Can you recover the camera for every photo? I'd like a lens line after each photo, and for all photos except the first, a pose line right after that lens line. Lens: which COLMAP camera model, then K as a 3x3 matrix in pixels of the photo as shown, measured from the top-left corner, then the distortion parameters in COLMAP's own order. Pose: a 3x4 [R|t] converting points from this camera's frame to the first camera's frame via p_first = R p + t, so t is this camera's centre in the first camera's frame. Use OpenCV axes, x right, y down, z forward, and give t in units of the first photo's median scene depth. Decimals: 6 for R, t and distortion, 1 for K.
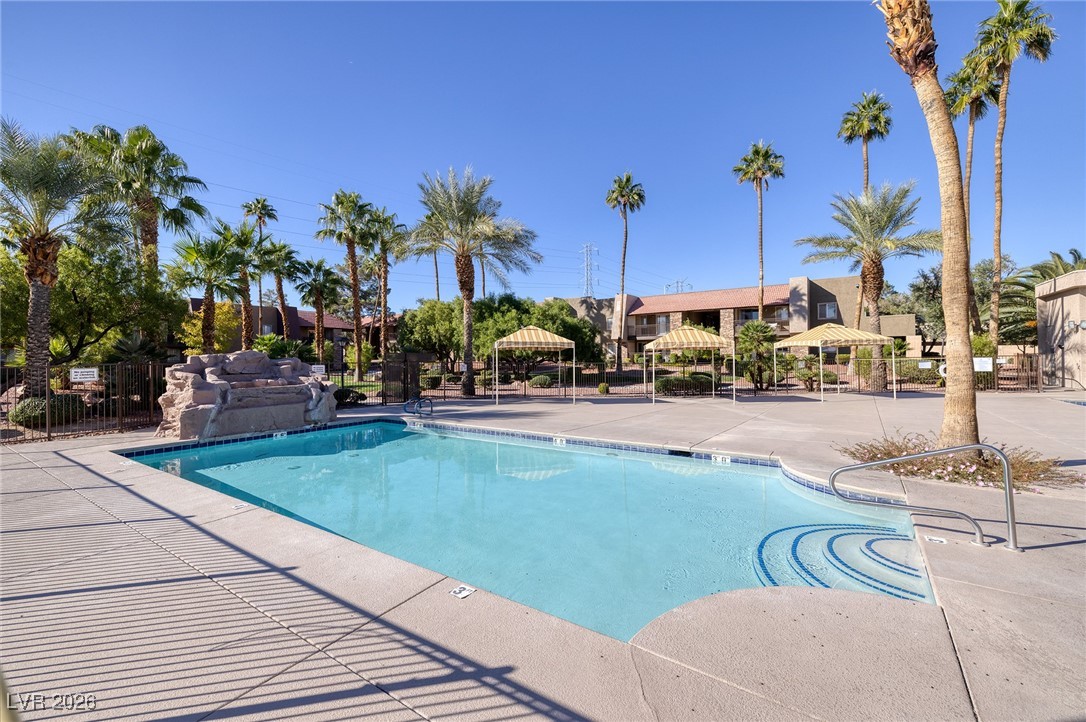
lens RADIAL K [[457.4, 0, 542.6], [0, 457.4, 353.1], [0, 0, 1]] dist [0.001987, 0.000116]
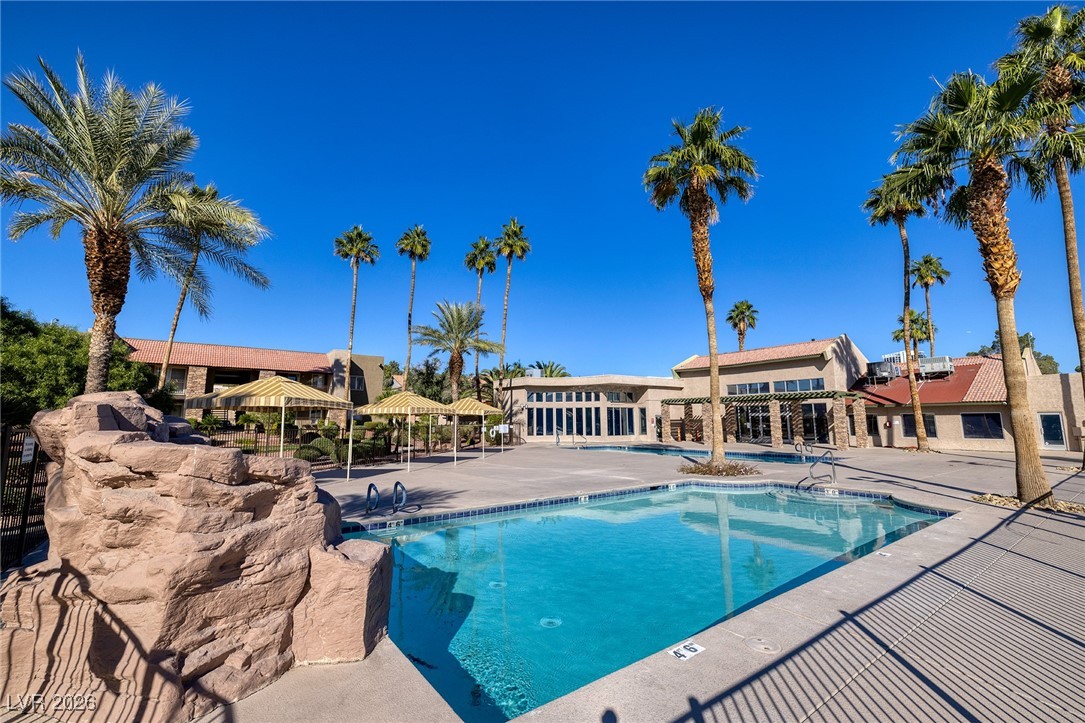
lens RADIAL K [[449.6, 0, 542.5], [0, 449.6, 361.5], [0, 0, 1]] dist [0.001475, 0.000224]
pose [[0.327664, 0.134584, 0.935160, -0.349531], [-0.011095, 0.990282, -0.138630, 0.005573], [-0.944729, 0.035049, 0.325973, 0.243452]]
